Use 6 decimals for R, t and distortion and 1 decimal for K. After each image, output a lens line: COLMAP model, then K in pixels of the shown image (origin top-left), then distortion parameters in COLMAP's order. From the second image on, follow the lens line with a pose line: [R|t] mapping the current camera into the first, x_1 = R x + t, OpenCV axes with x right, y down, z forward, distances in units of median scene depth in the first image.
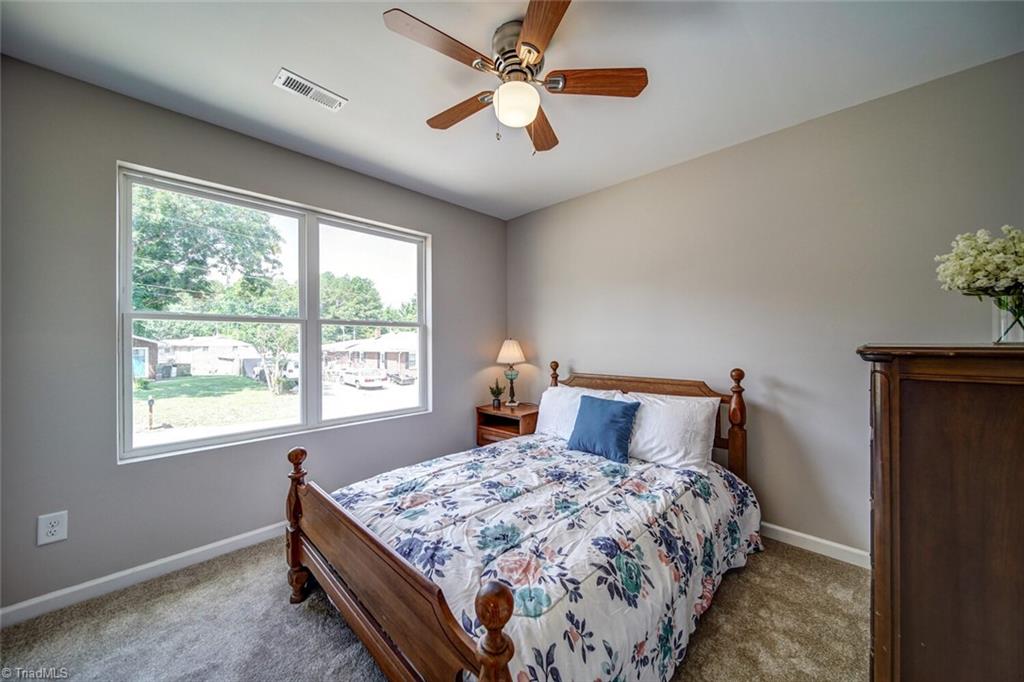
lens RADIAL K [[362.5, 0, 513.2], [0, 362.5, 341.0], [0, 0, 1]] dist [0.000892, -0.002102]
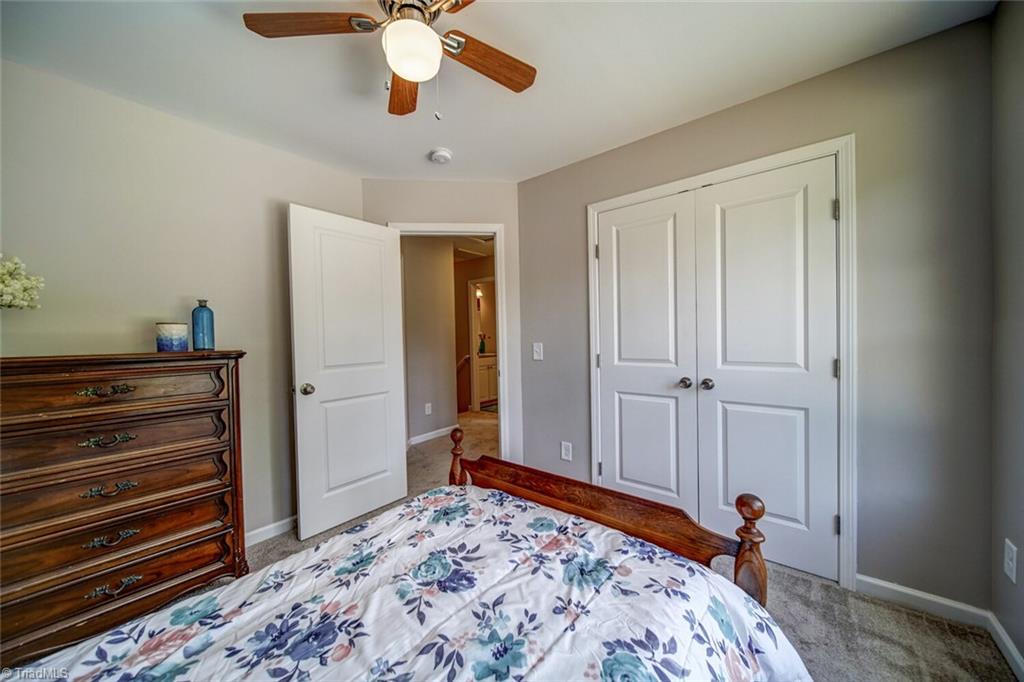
lens RADIAL K [[362.5, 0, 513.2], [0, 362.5, 341.0], [0, 0, 1]] dist [0.000892, -0.002102]
pose [[-0.996053, 0.028181, -0.084165, -0.129878], [0.027353, 0.999566, 0.010973, -0.008108], [0.084438, 0.008627, -0.996391, 1.851156]]
